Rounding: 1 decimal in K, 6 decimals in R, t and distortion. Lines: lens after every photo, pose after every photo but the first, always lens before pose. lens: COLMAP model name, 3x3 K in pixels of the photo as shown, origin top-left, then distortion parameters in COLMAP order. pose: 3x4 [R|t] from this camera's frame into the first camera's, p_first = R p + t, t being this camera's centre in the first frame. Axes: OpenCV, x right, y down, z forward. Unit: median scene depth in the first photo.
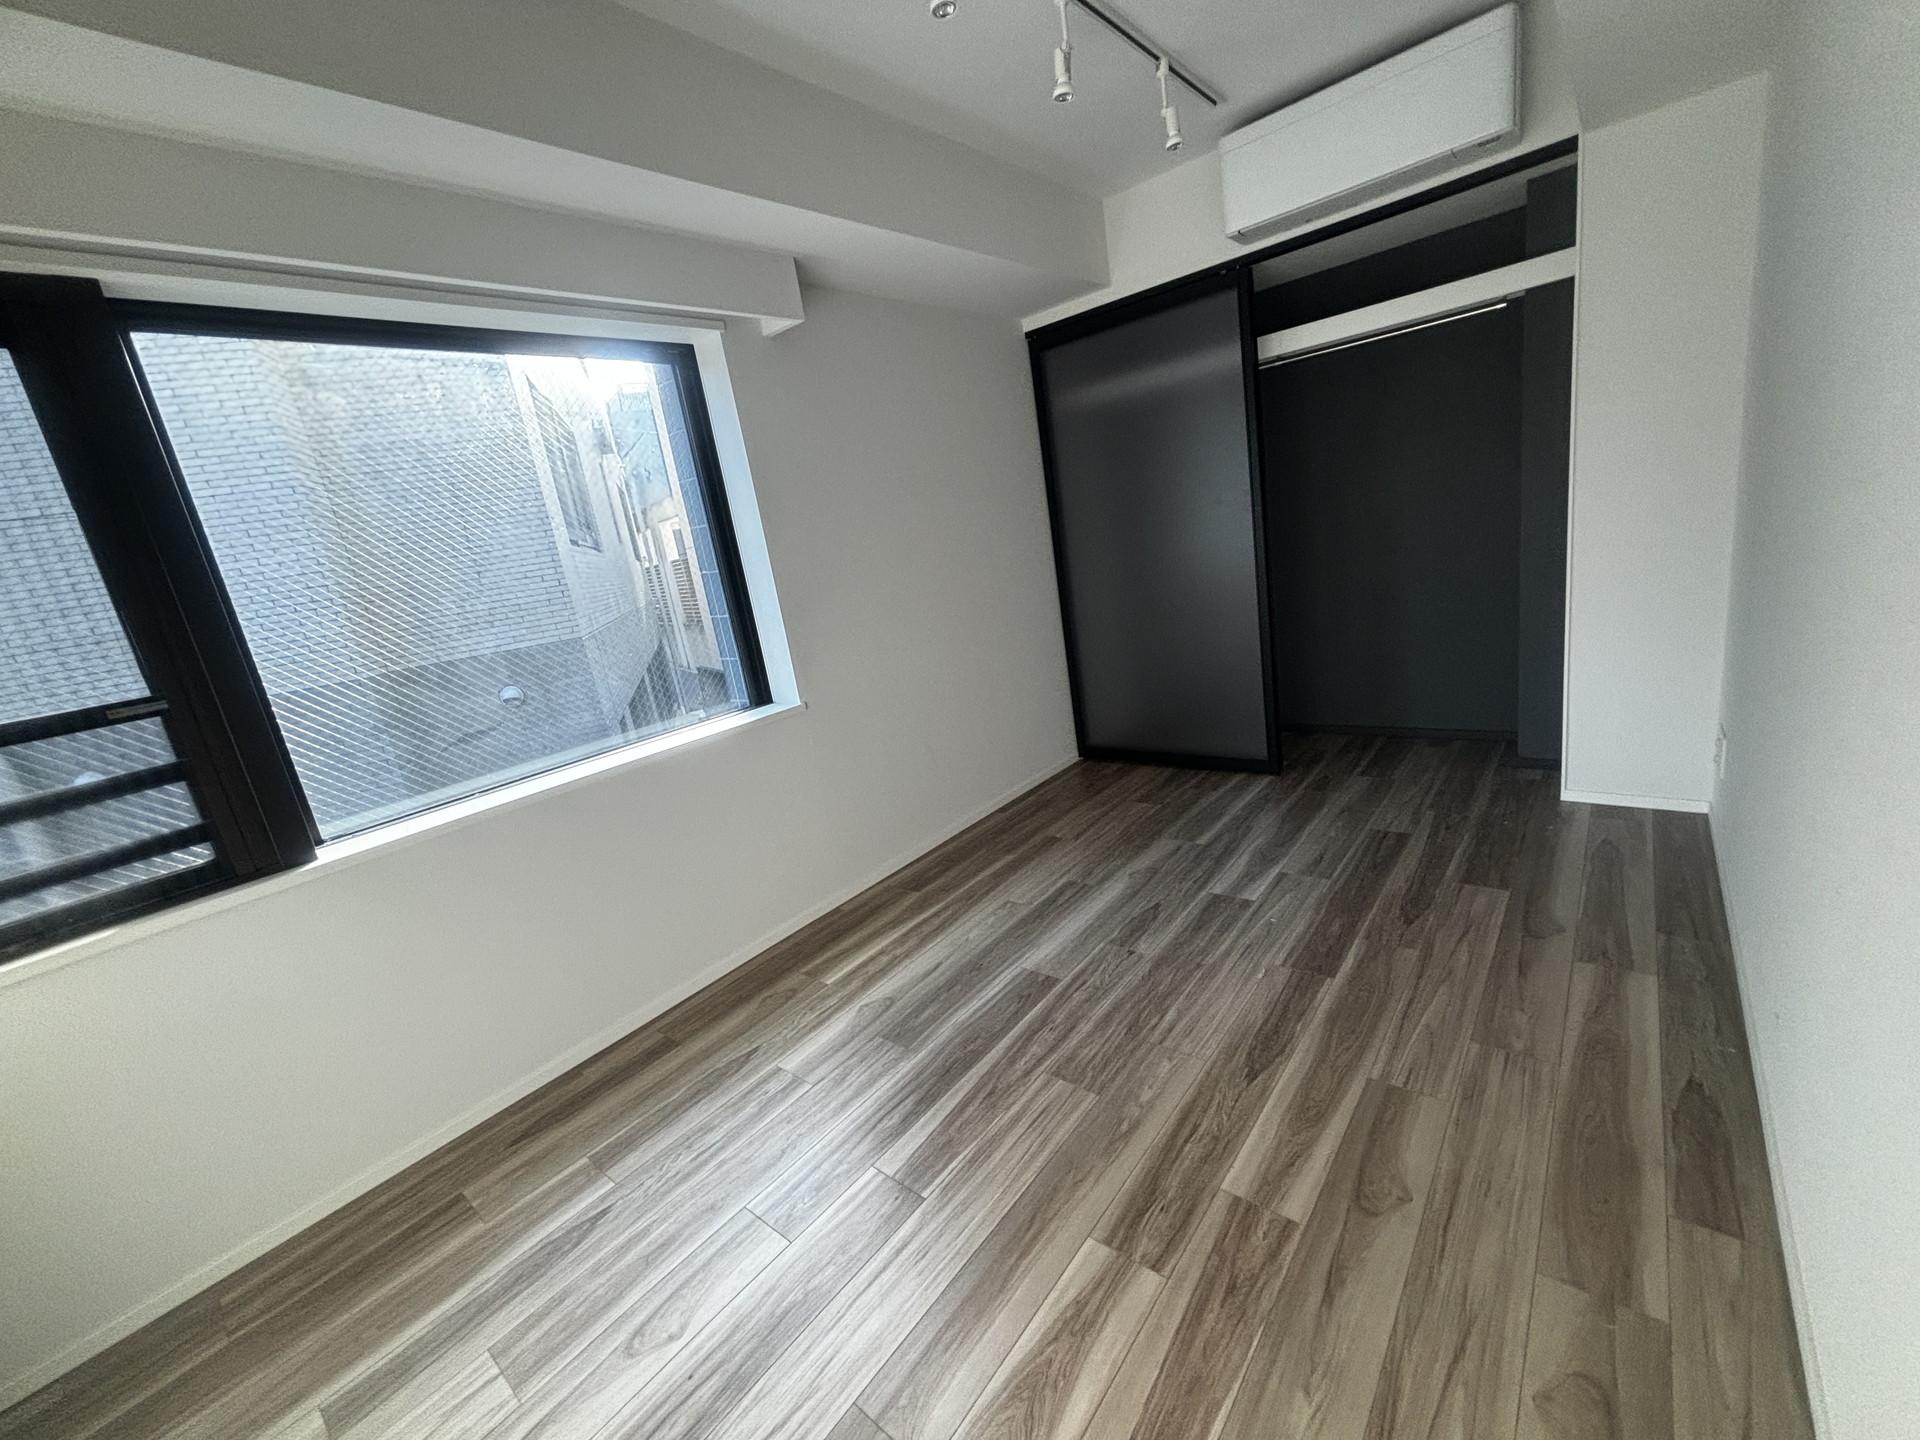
lens RADIAL K [[771.1, 0, 959.8], [0, 771.1, 718.2], [0, 0, 1]] dist [0.001182, 0.001071]
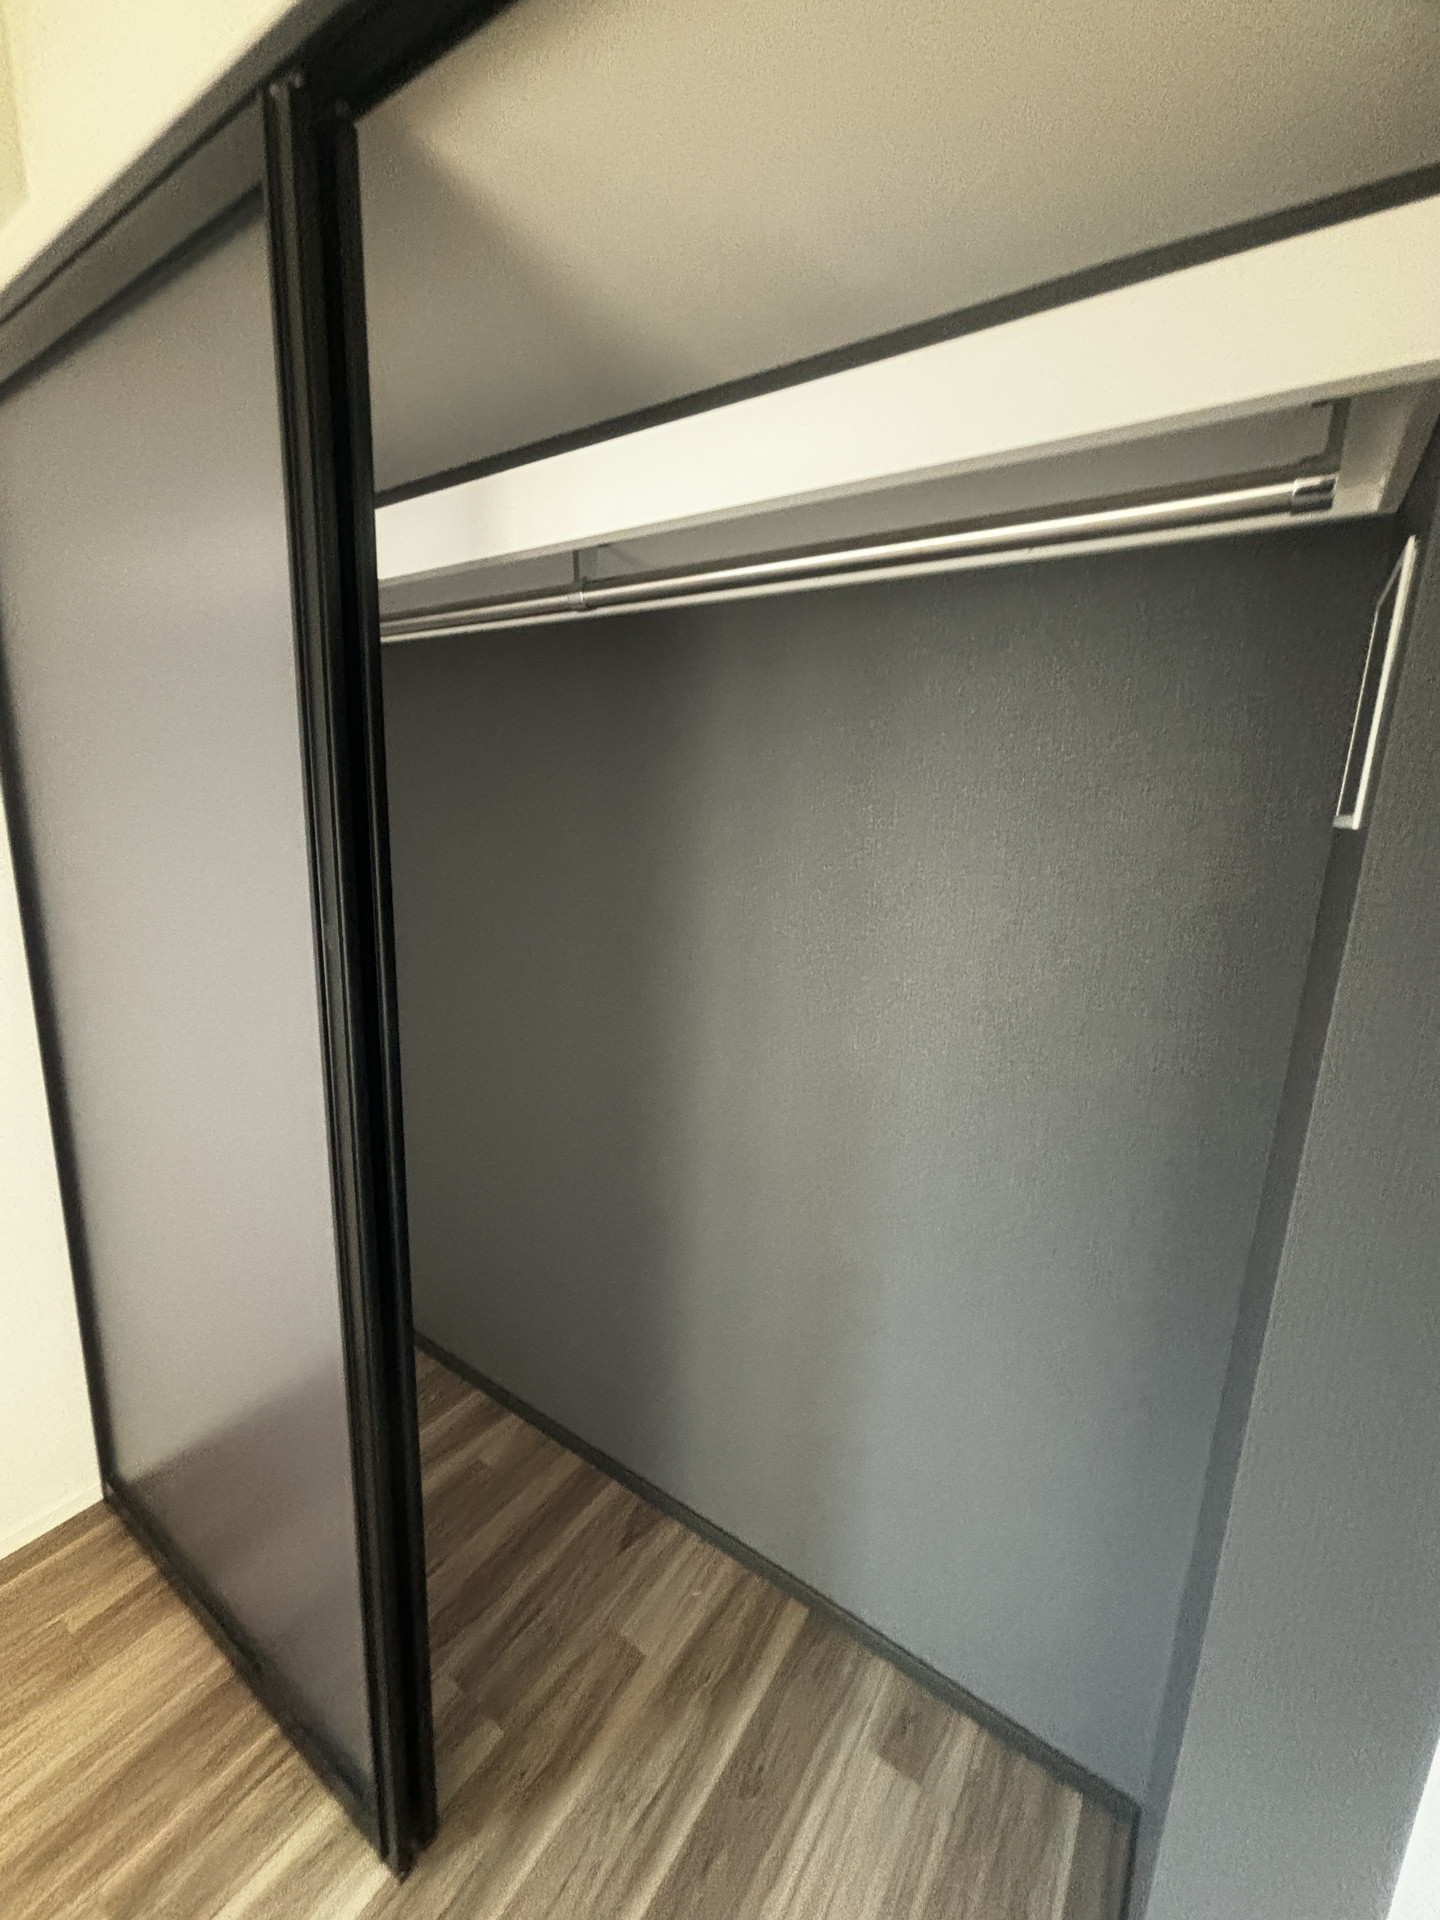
lens RADIAL K [[773.5, 0, 715.5], [0, 773.5, 943.0], [0, 0, 1]] dist [0.006110, 0.000288]
pose [[0.978661, 0.168421, 0.117718, 0.677057], [-0.163493, 0.985256, -0.050401, -0.486019], [-0.124471, 0.030079, 0.991767, 1.004694]]
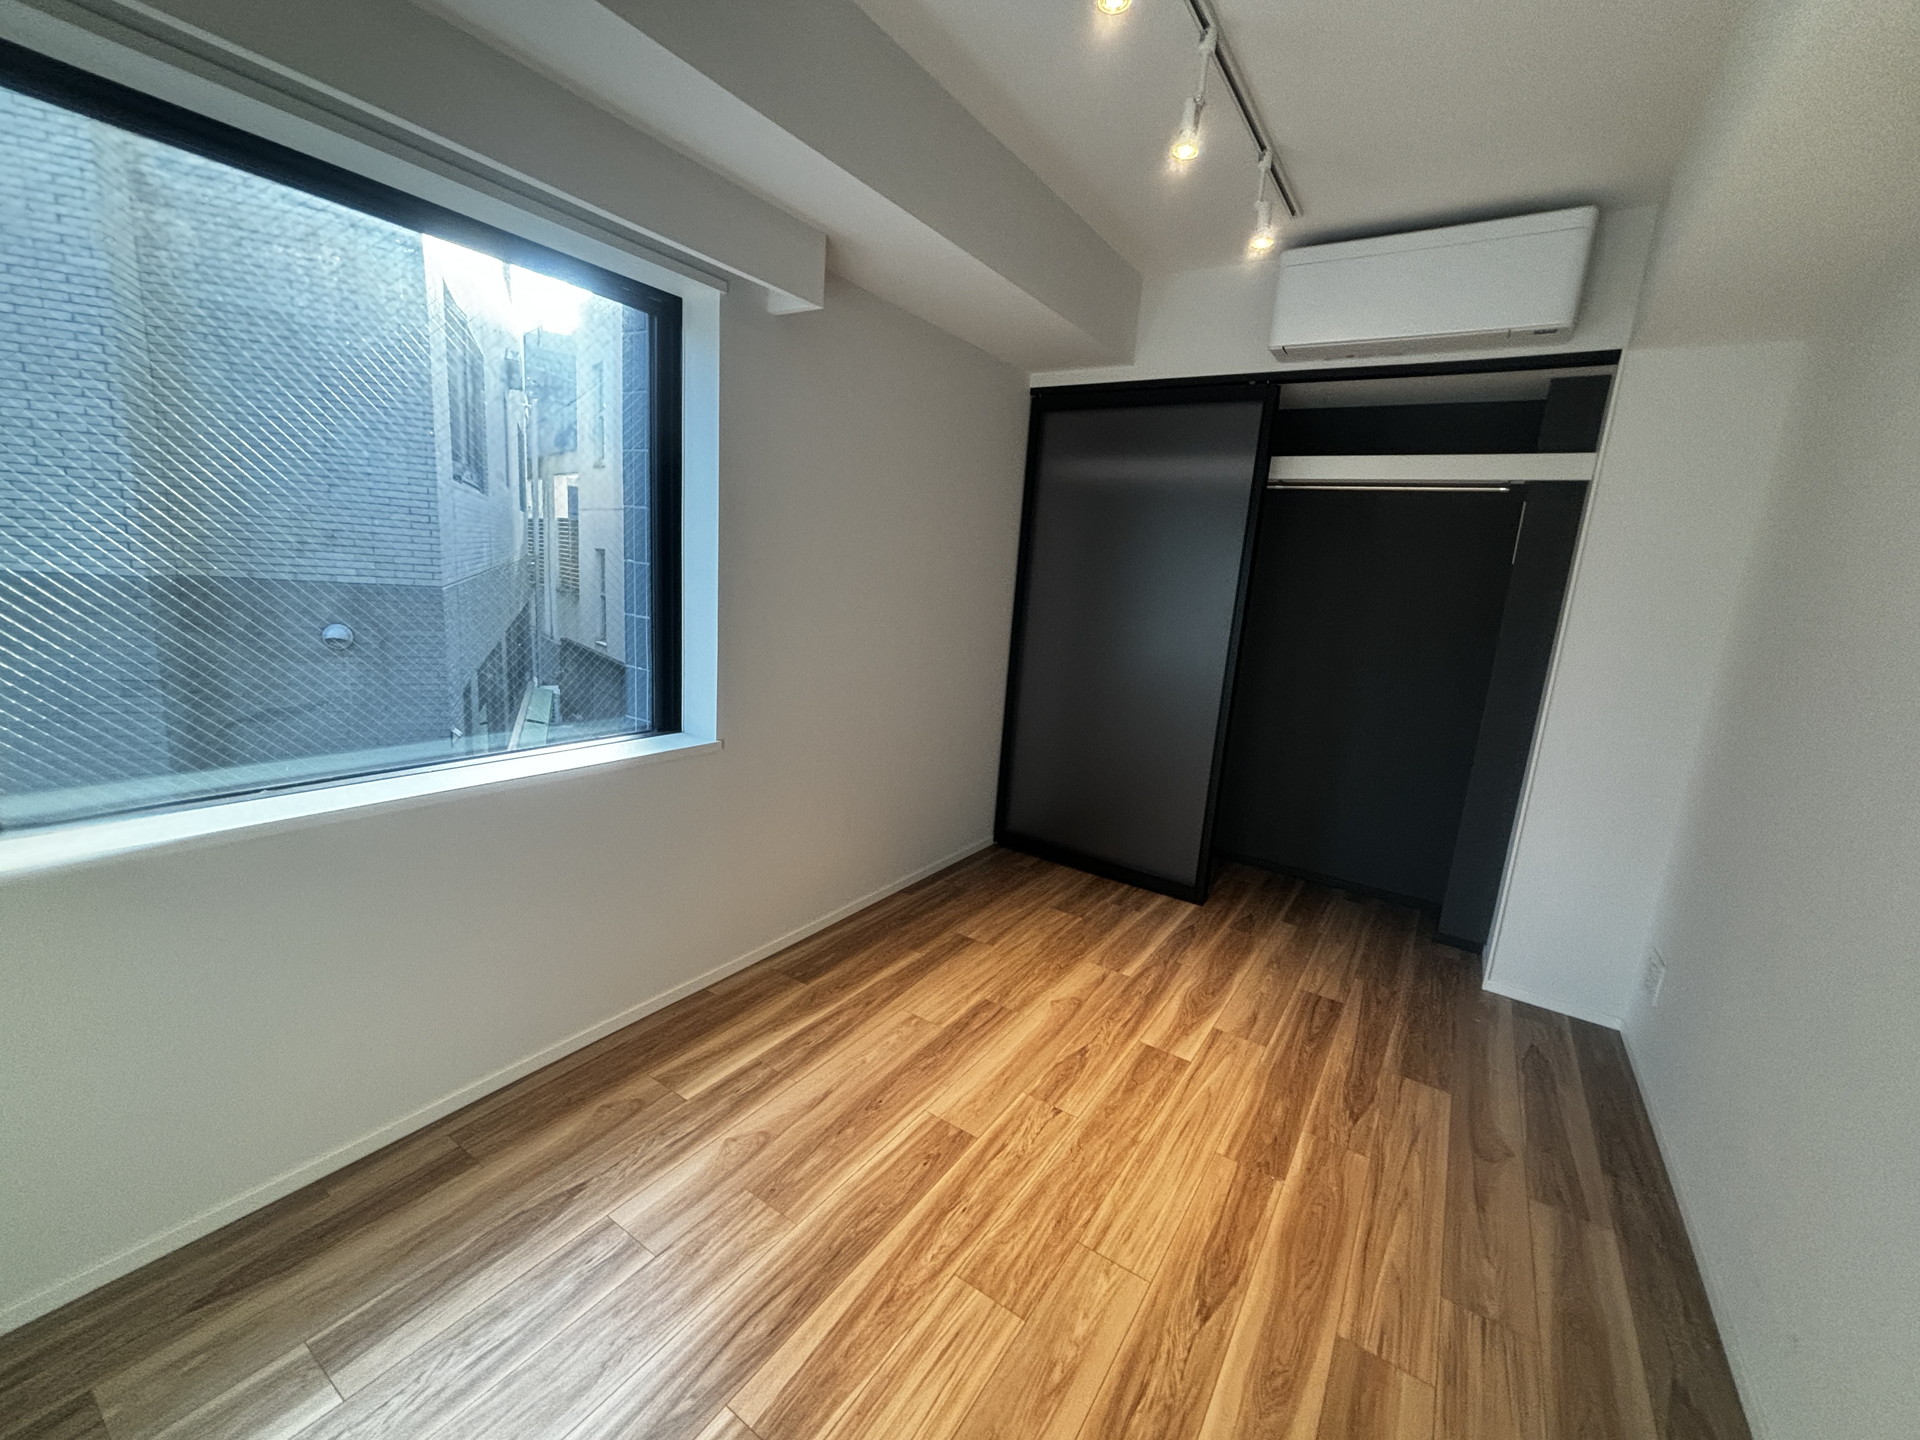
lens RADIAL K [[792.6, 0, 960.0], [0, 792.6, 720.0], [0, 0, 1]] dist [-0.017085, 0.013856]
pose [[0.967649, 0.200541, 0.153097, -0.105395], [-0.193156, 0.979218, -0.061832, -0.047825], [-0.162315, 0.030260, 0.986275, 0.138608]]
